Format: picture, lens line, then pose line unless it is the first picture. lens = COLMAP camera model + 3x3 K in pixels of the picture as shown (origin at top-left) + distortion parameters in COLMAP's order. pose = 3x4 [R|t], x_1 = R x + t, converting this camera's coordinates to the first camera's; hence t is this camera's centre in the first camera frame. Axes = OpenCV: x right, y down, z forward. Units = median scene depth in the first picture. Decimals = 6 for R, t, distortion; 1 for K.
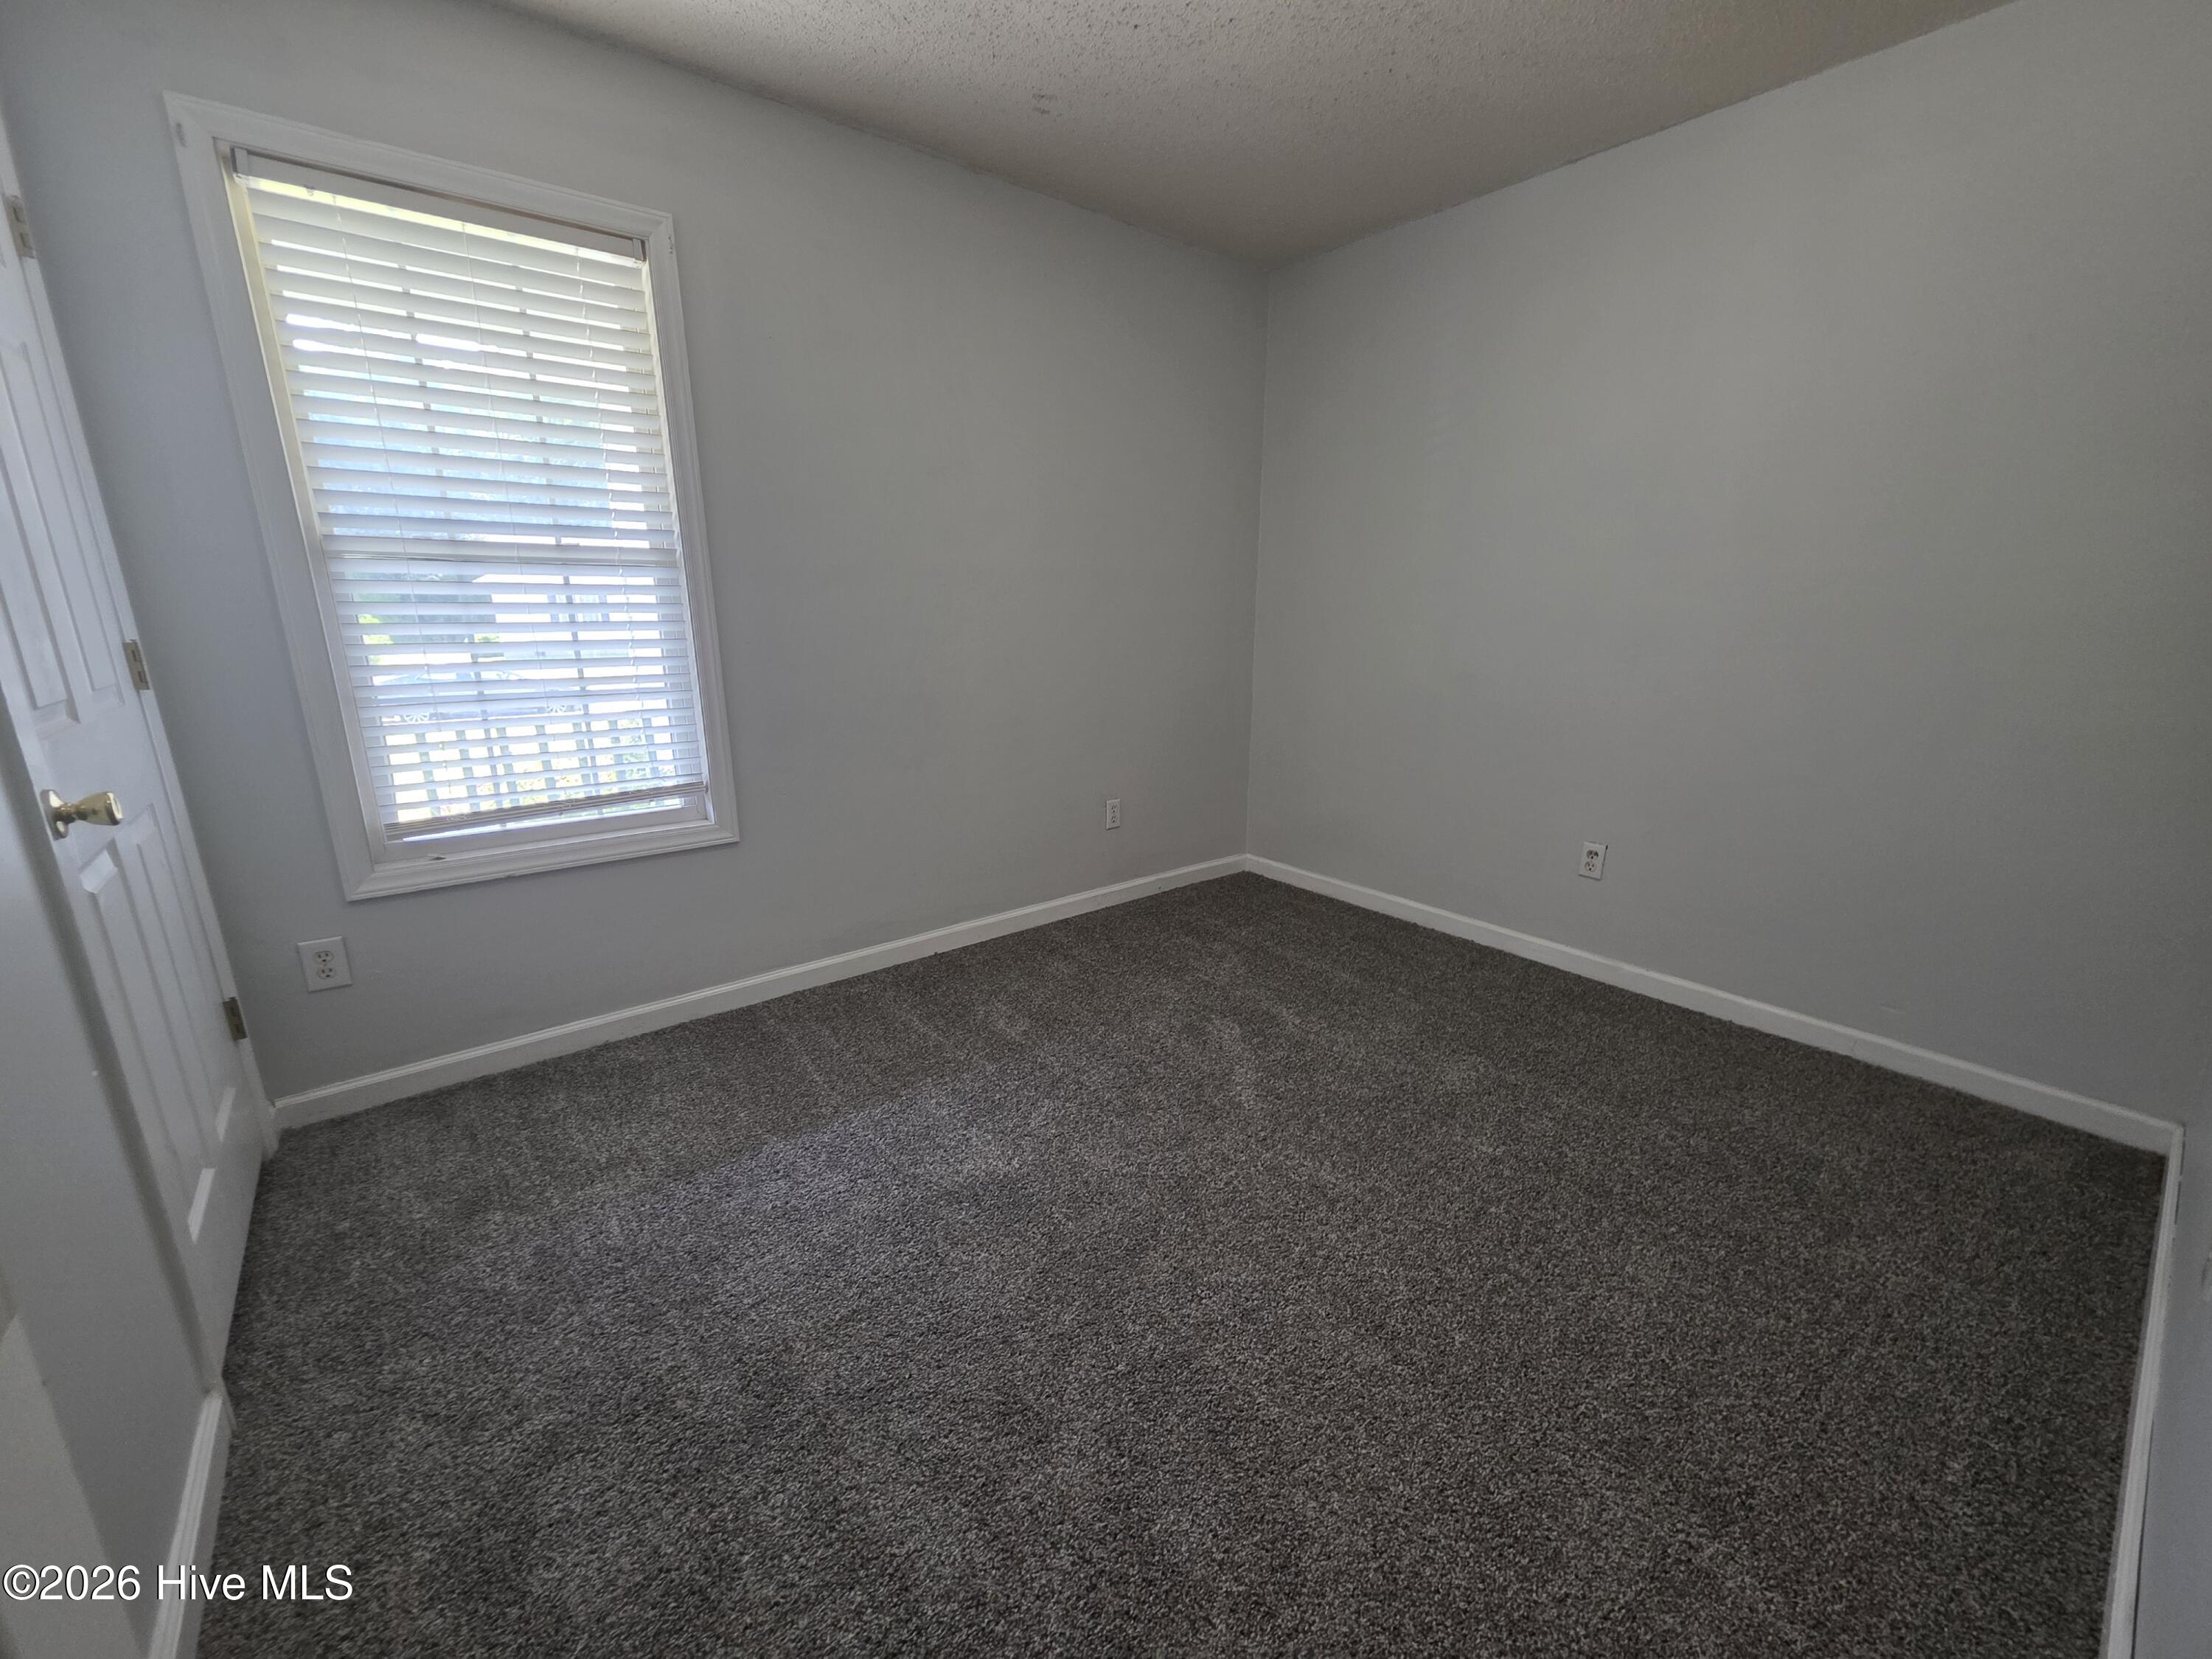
lens RADIAL K [[886.3, 0, 1114.5], [0, 886.3, 838.7], [0, 0, 1]] dist [0.003616, -0.000062]
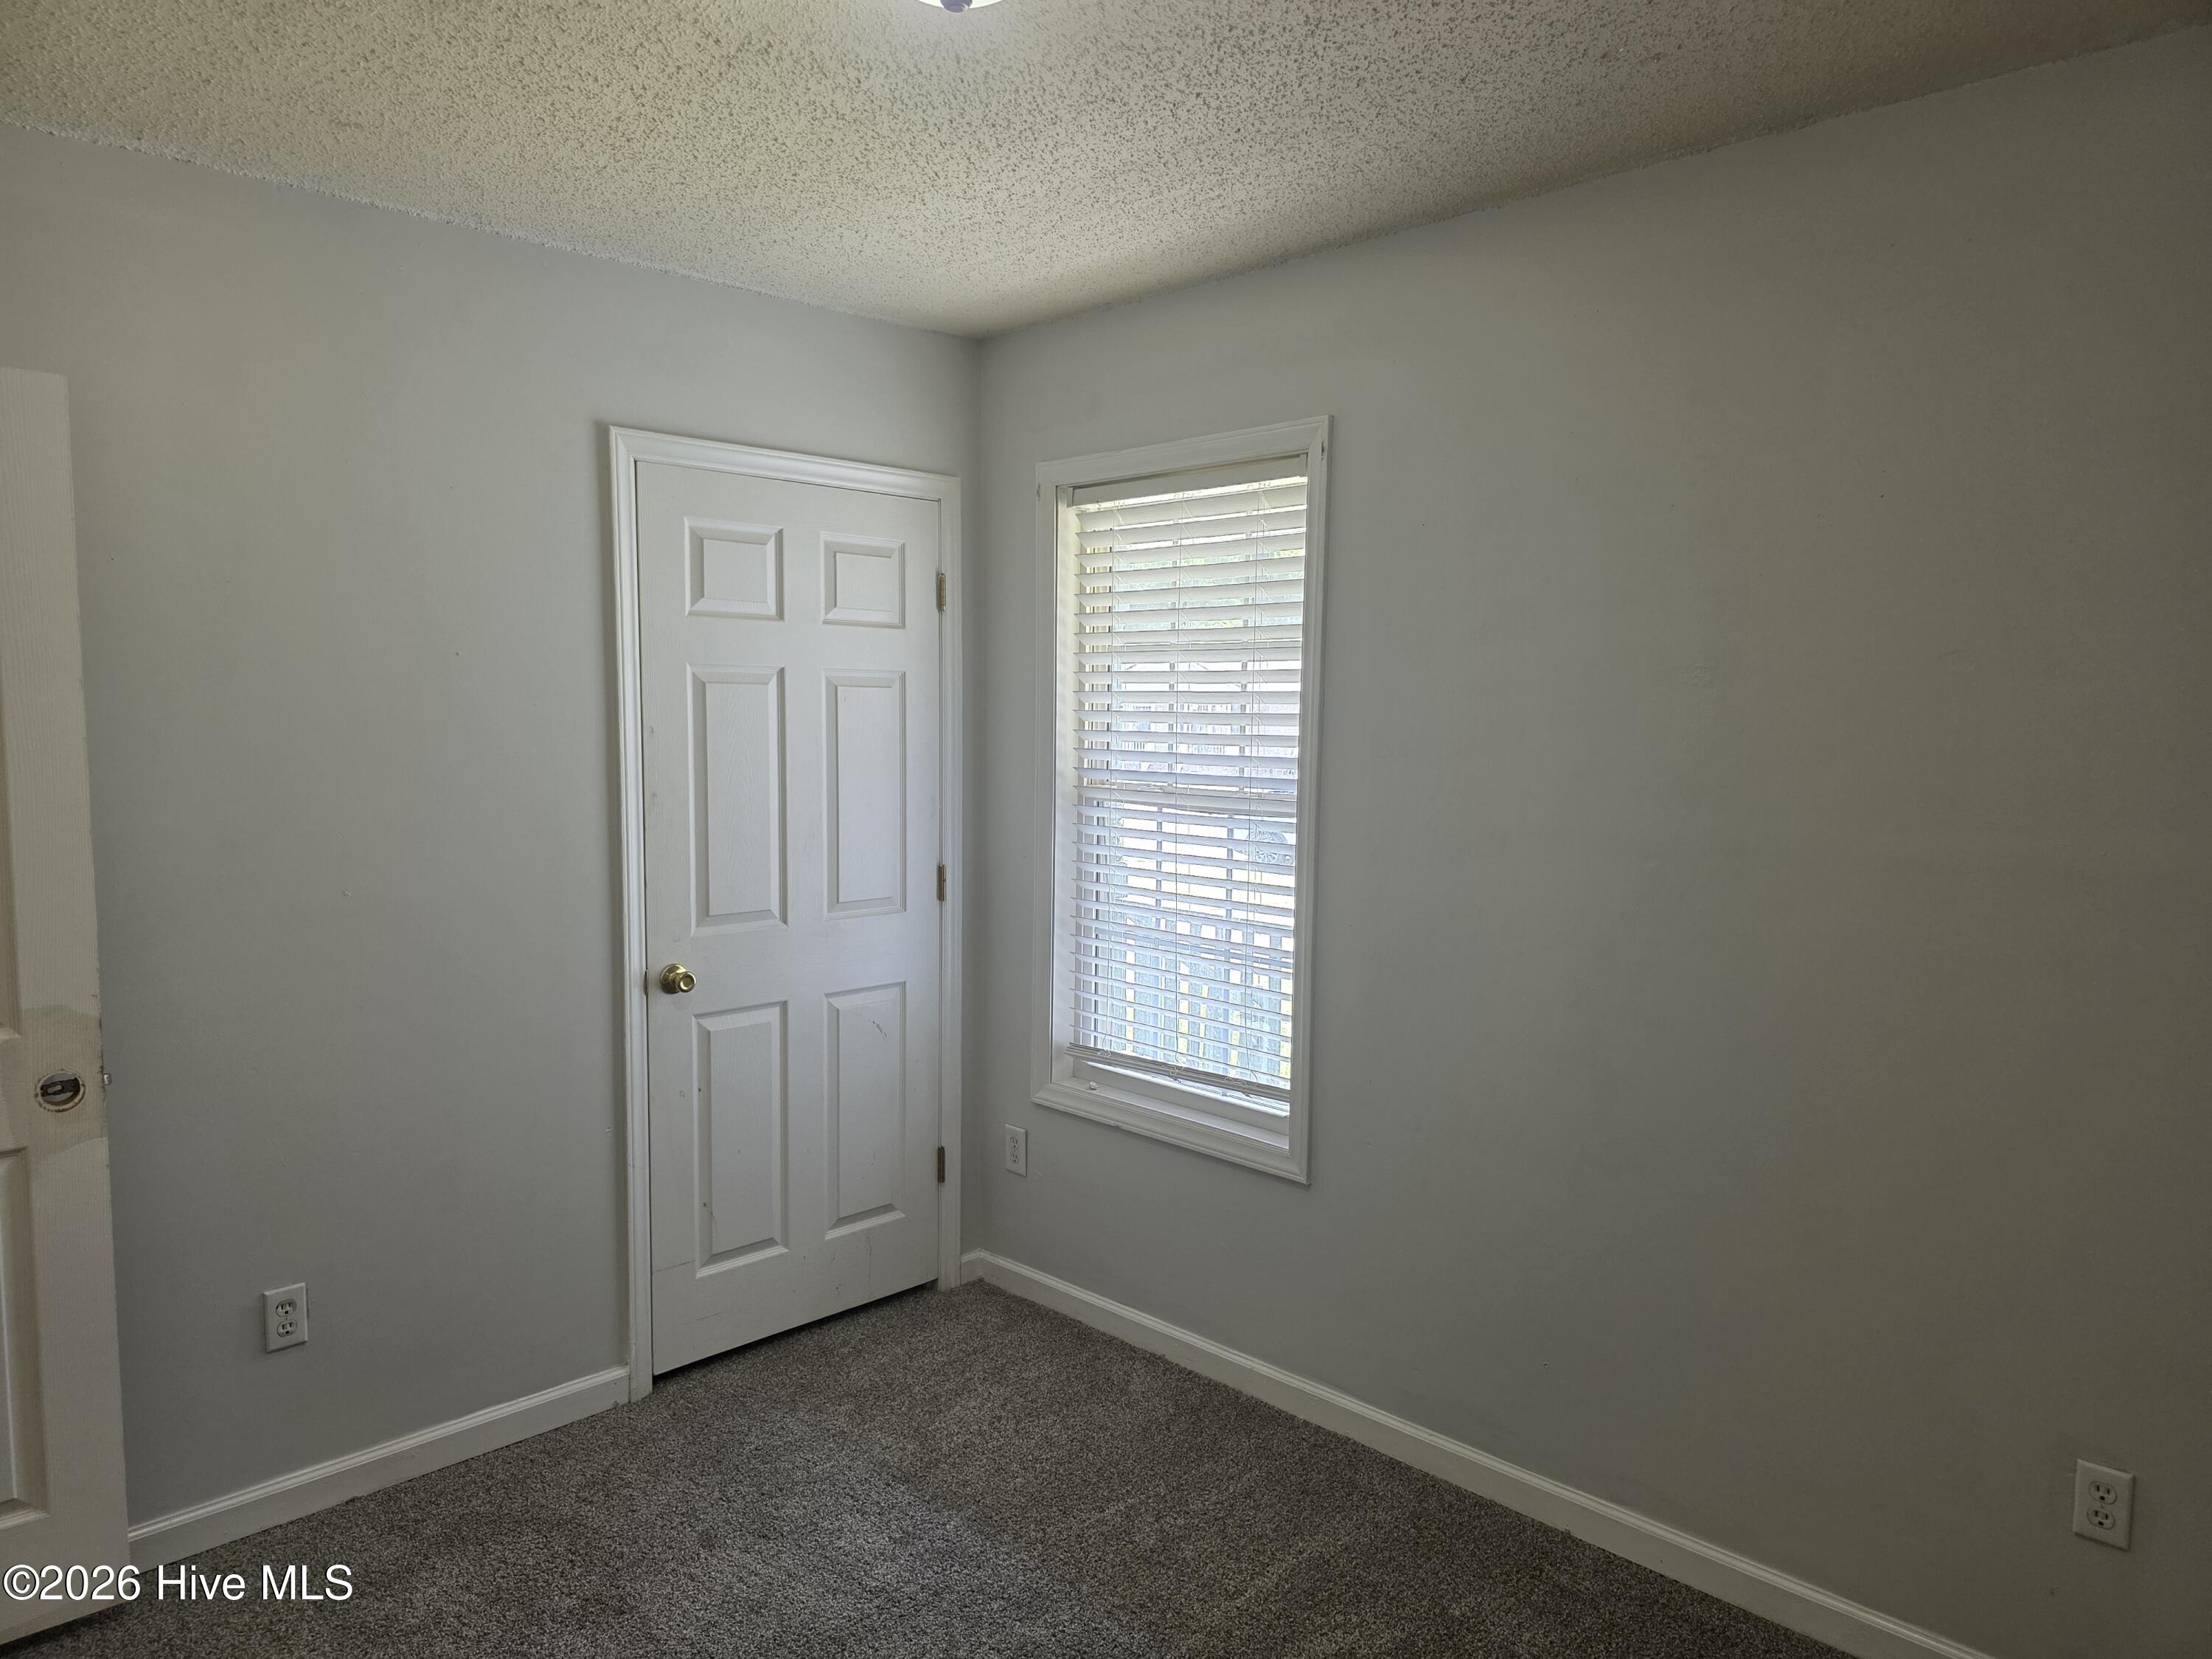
lens RADIAL K [[1485.0, 0, 1123.6], [0, 1485.0, 855.6], [0, 0, 1]] dist [0.051395, -0.046096]
pose [[0.104000, 0.102261, -0.989306, 0.797868], [-0.265656, 0.961416, 0.071452, -0.326701], [0.958442, 0.255384, 0.127154, 0.677642]]
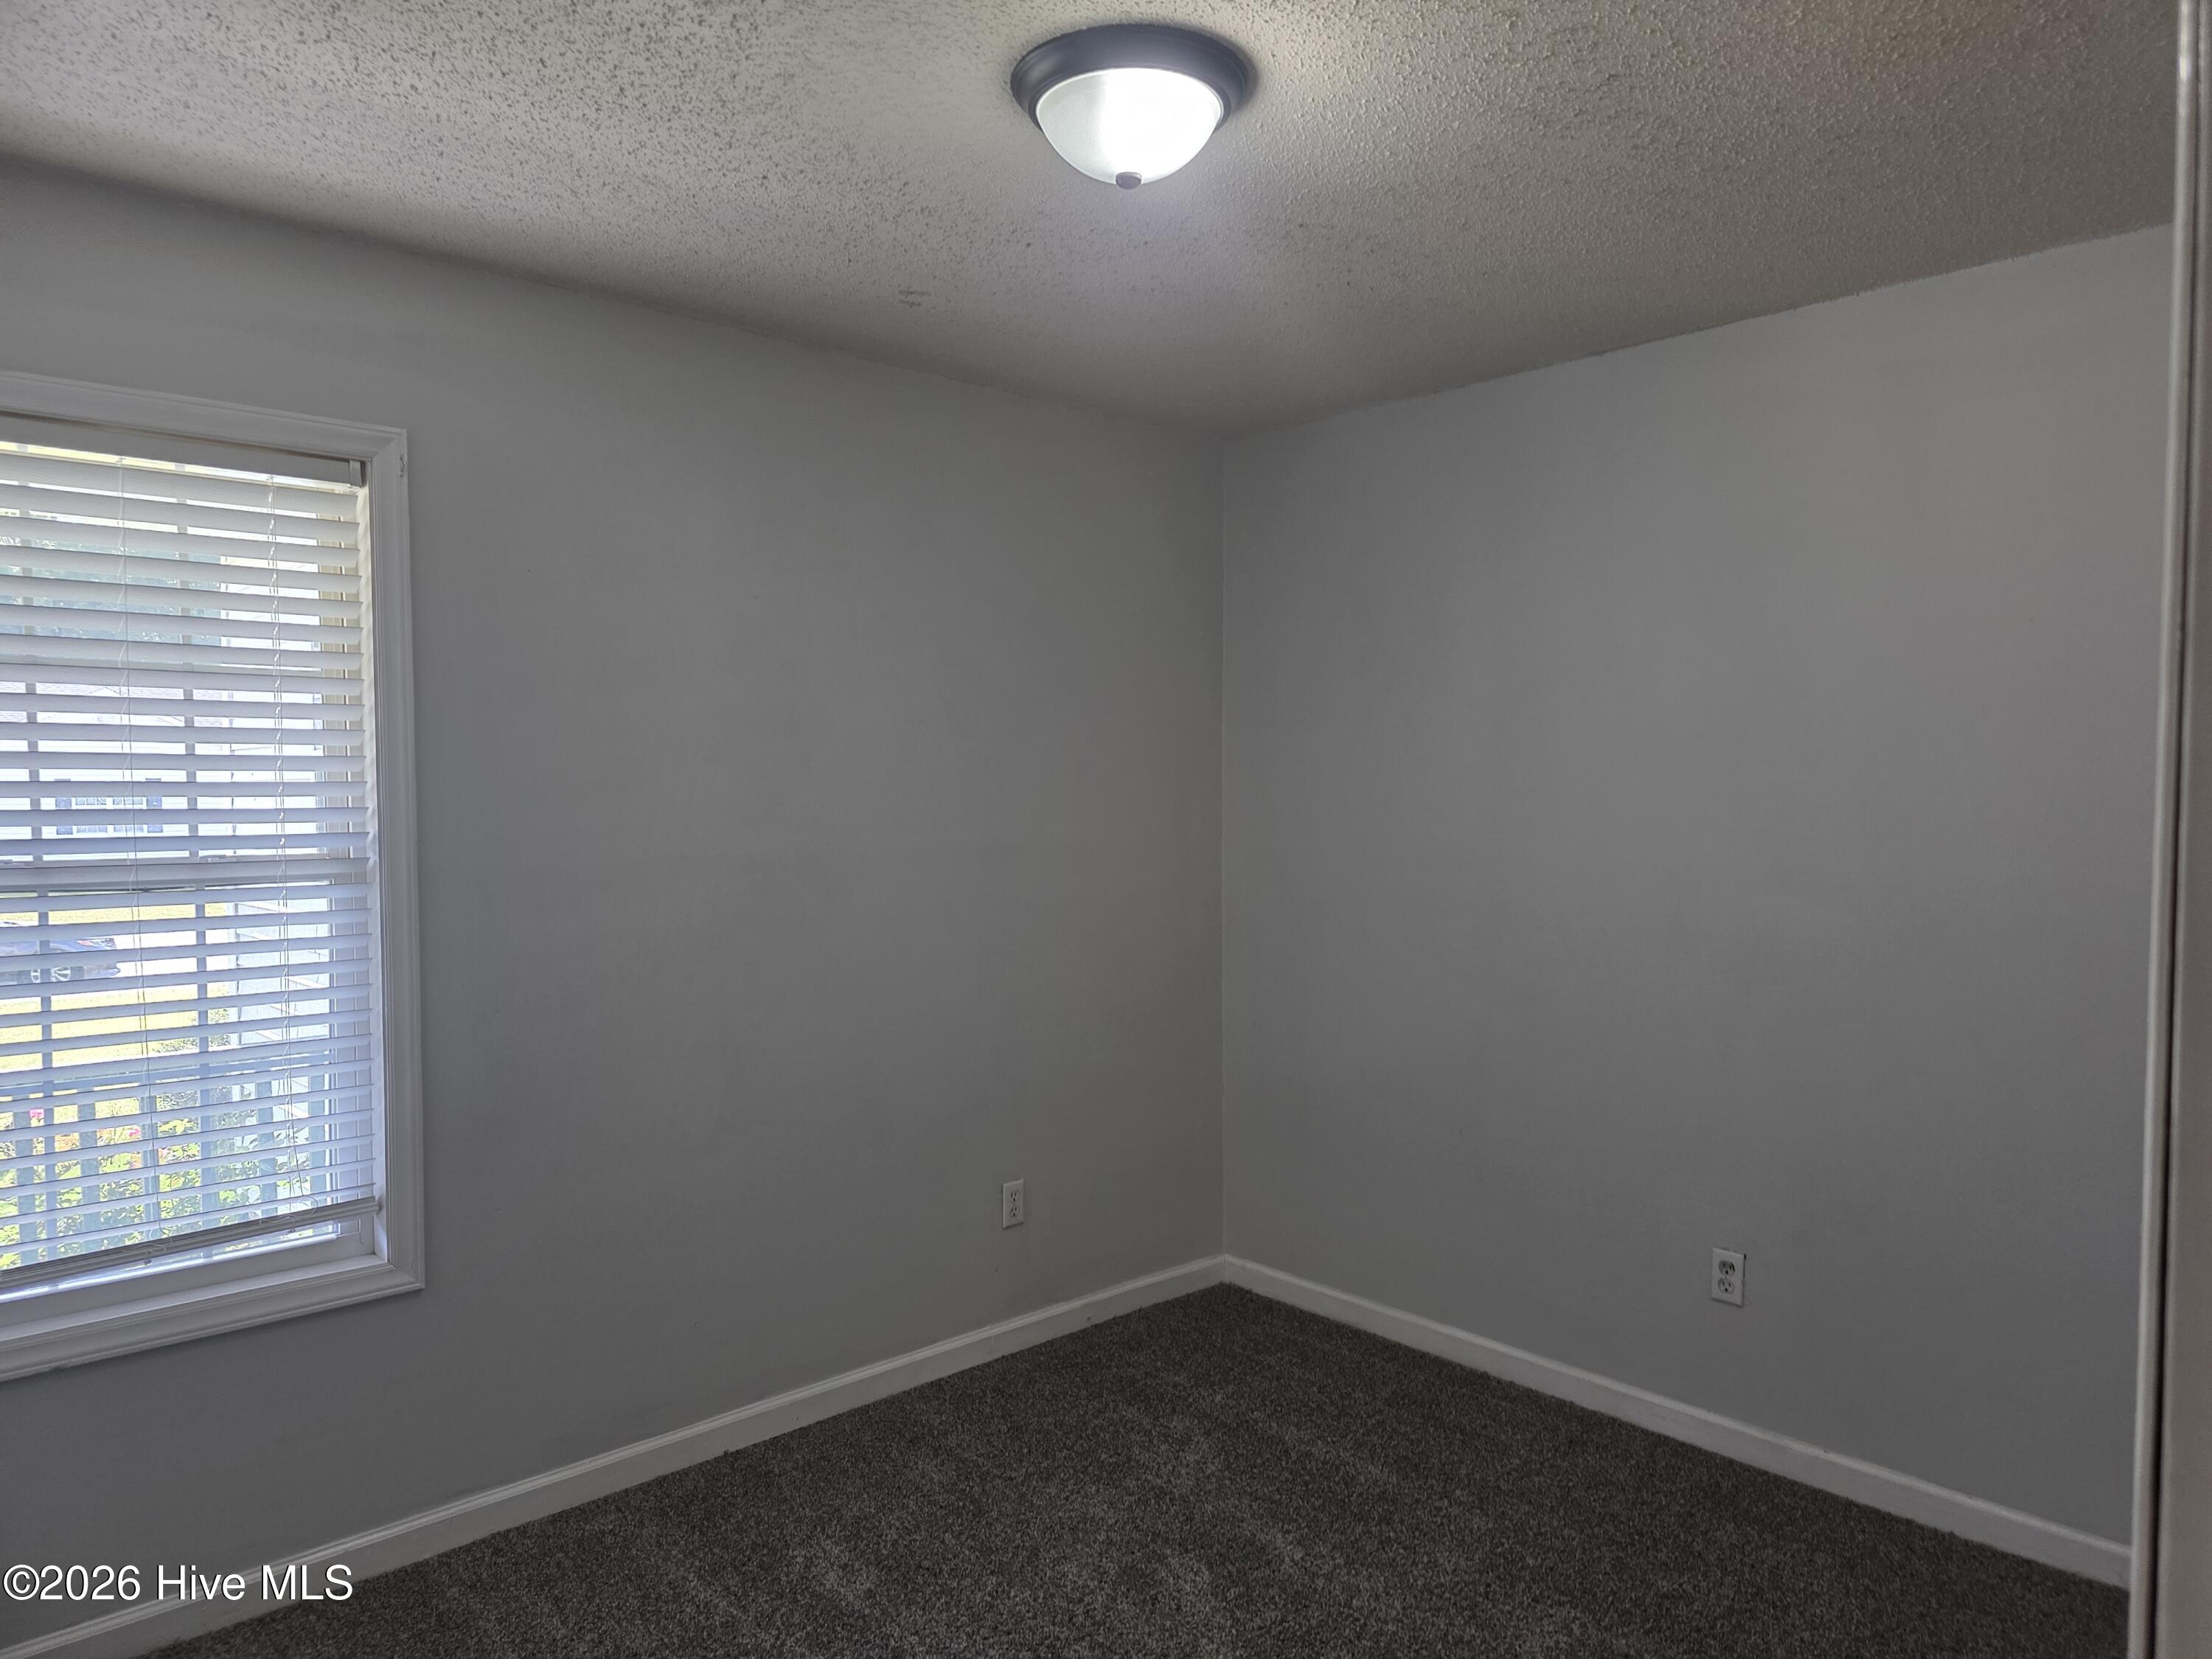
lens RADIAL K [[1485.0, 0, 1123.6], [0, 1485.0, 855.6], [0, 0, 1]] dist [0.051395, -0.046096]
pose [[0.997737, -0.007022, 0.066870, 0.011962], [0.020848, 0.977825, -0.208383, -0.070953], [-0.063924, 0.209306, 0.975759, -0.168448]]
